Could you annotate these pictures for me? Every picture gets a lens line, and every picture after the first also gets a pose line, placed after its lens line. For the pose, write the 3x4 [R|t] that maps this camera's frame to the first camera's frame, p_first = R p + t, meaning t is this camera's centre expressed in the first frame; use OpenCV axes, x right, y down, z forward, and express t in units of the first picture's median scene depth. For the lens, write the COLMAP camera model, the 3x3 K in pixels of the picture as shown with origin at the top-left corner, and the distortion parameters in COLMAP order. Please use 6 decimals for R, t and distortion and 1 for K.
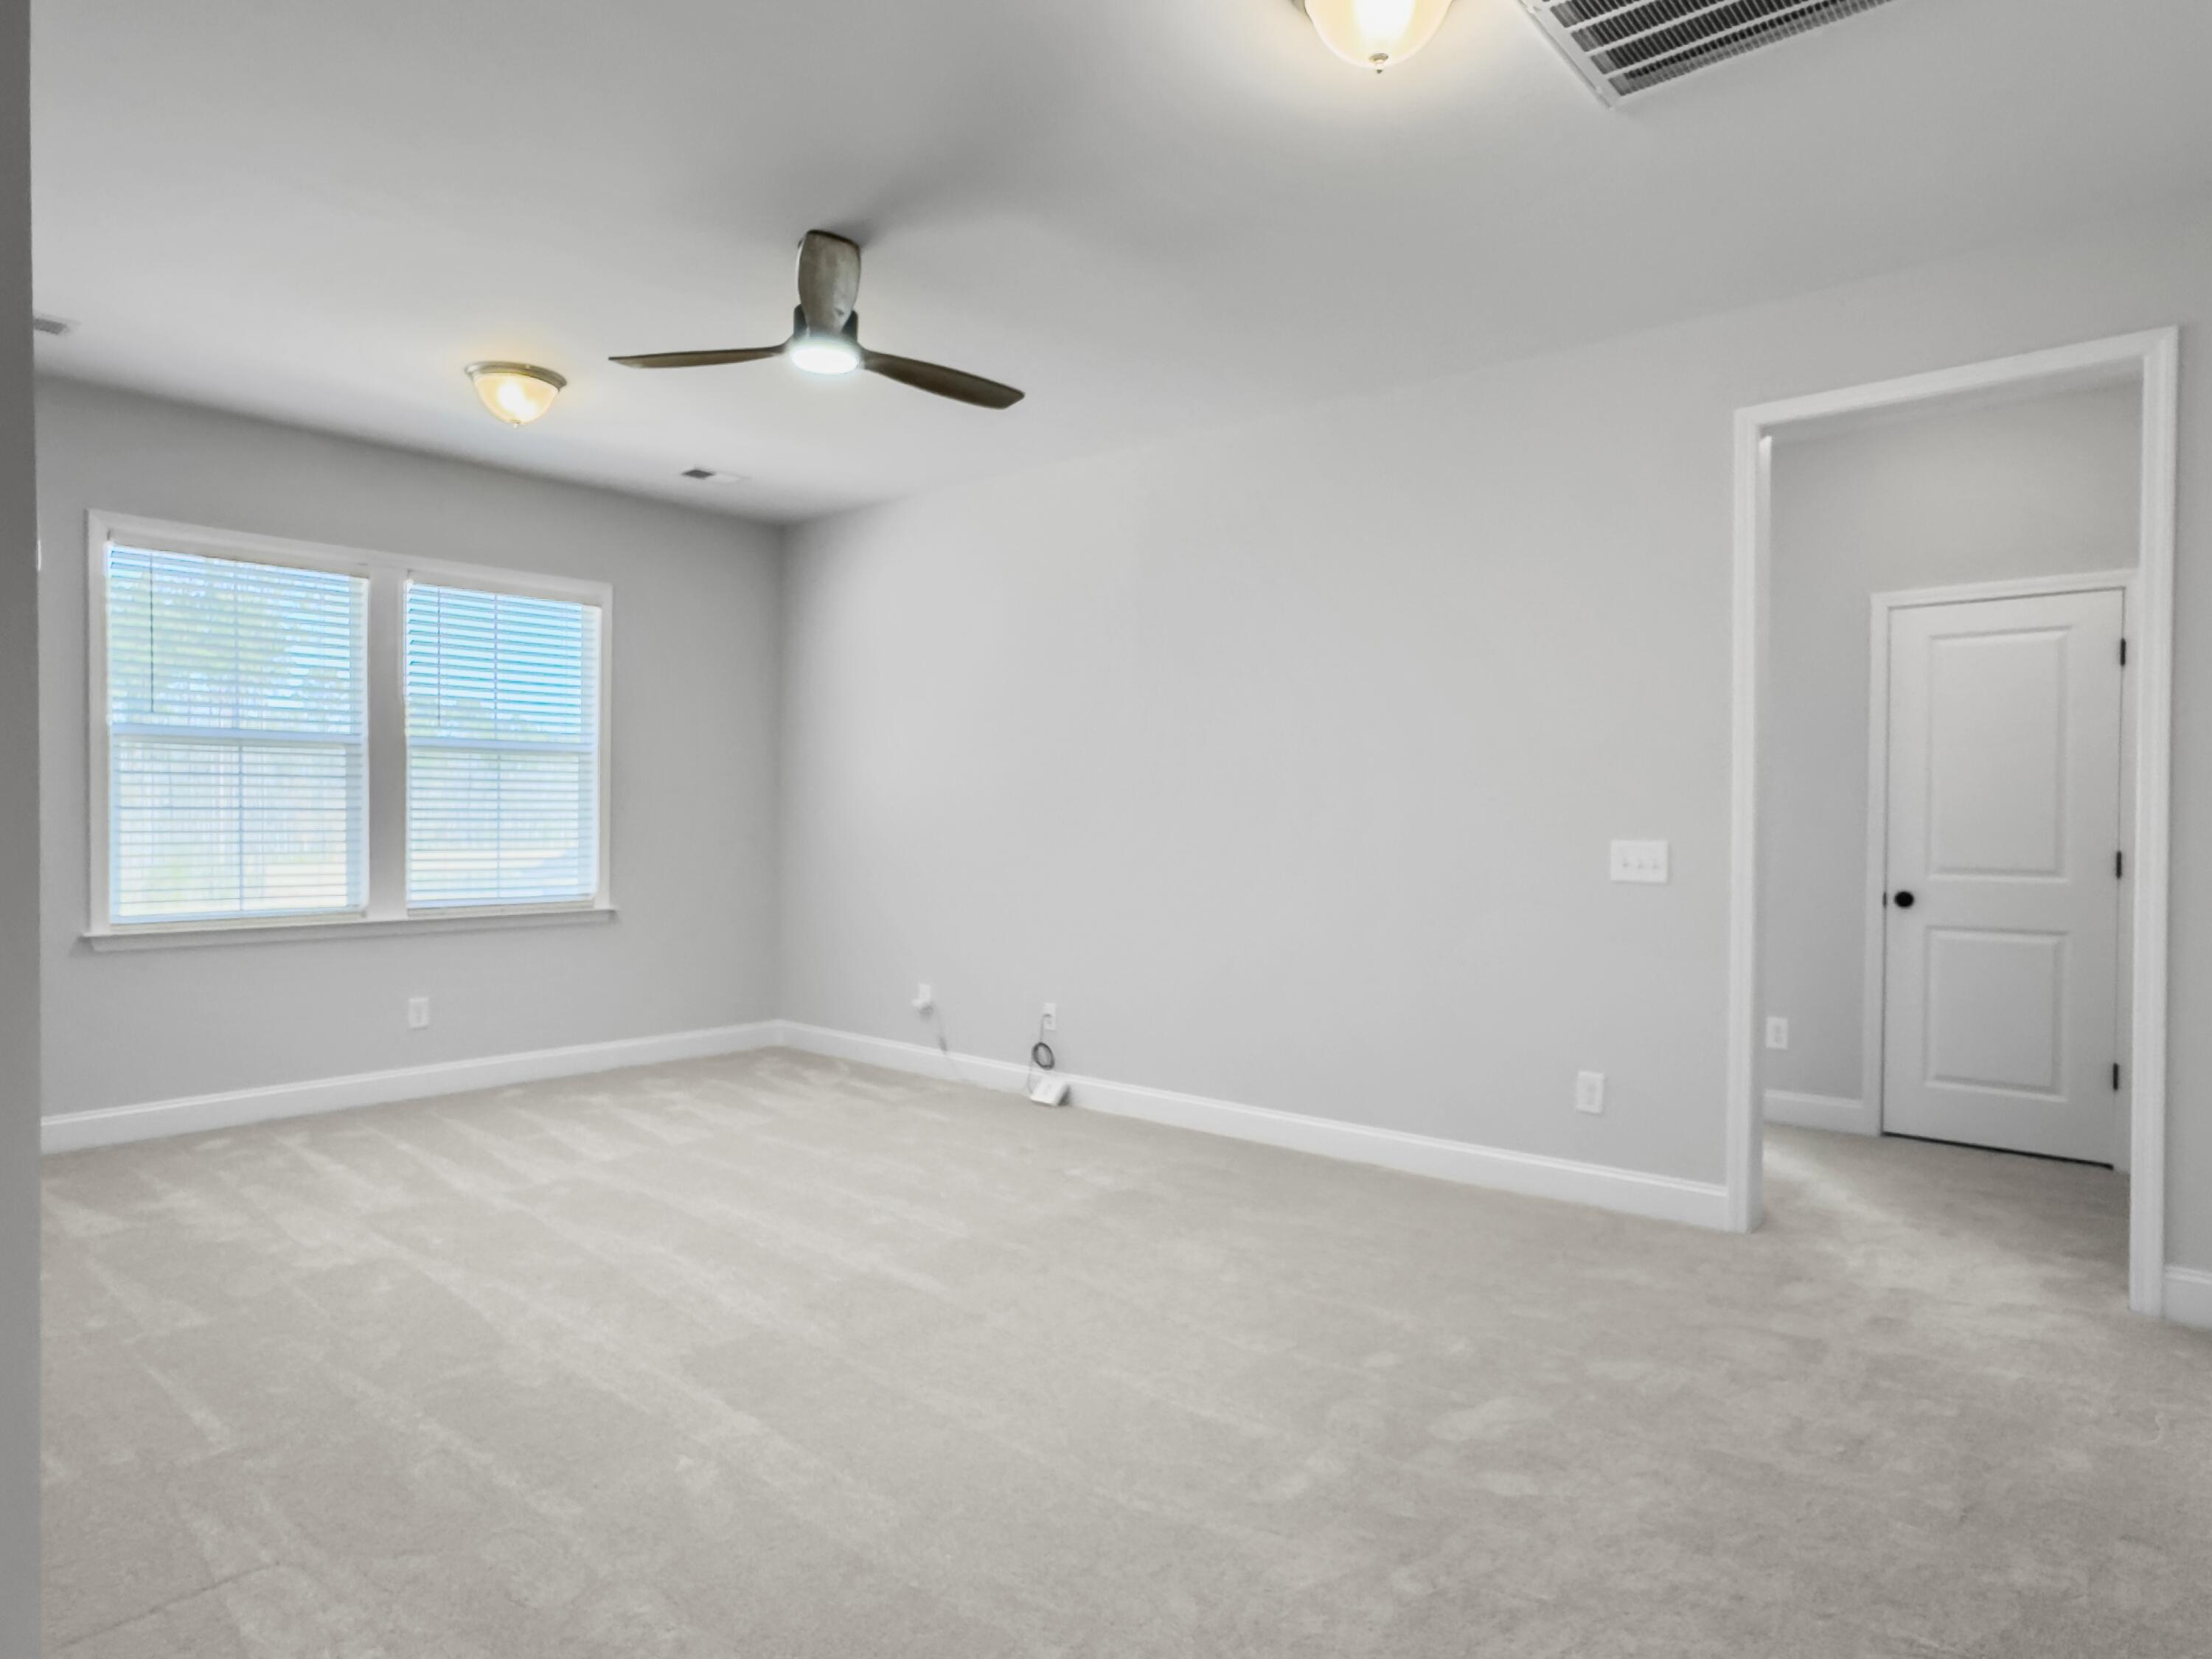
lens RADIAL K [[1338.4, 0, 1106.0], [0, 1338.4, 829.5], [0, 0, 1]] dist [-0.035144, 0.046784]
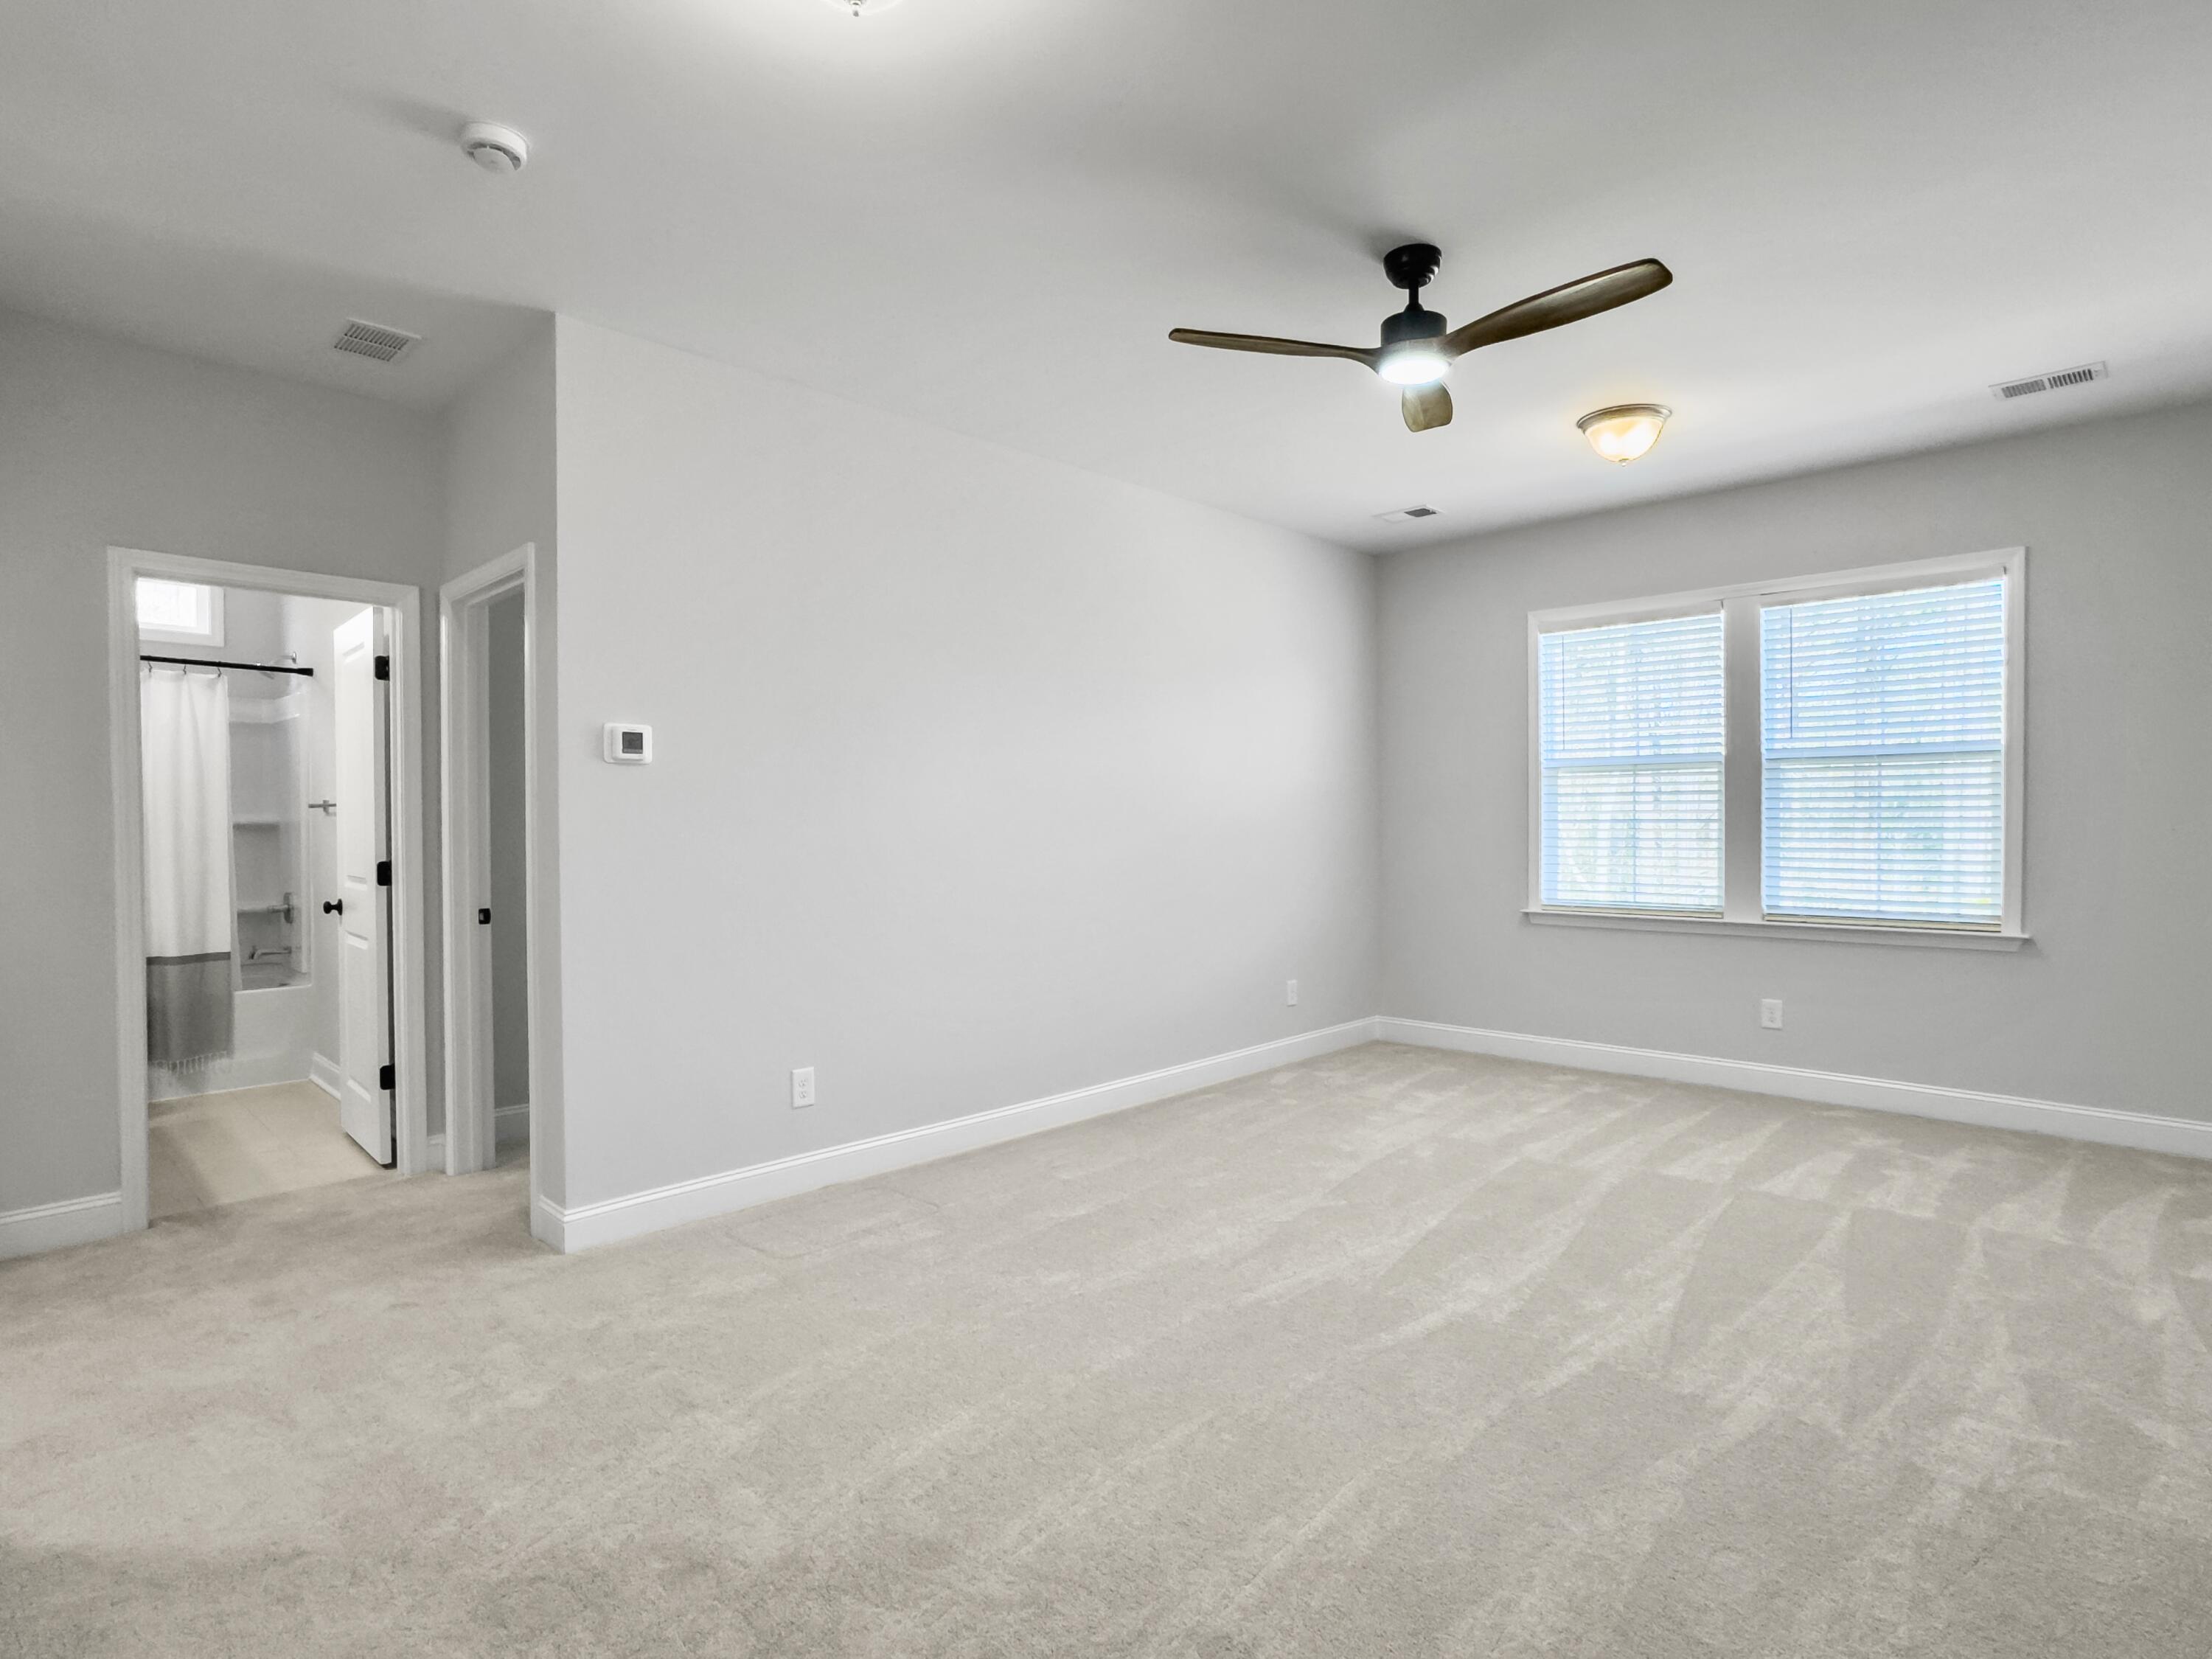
lens RADIAL K [[1159.6, 0, 1106.0], [0, 1159.6, 829.5], [0, 0, 1]] dist [-0.004035, -0.000593]
pose [[-0.065399, 0.000644, -0.997859, 0.440371], [-0.003604, 0.999993, 0.000882, -0.006452], [0.997853, 0.003654, -0.065397, 0.549249]]
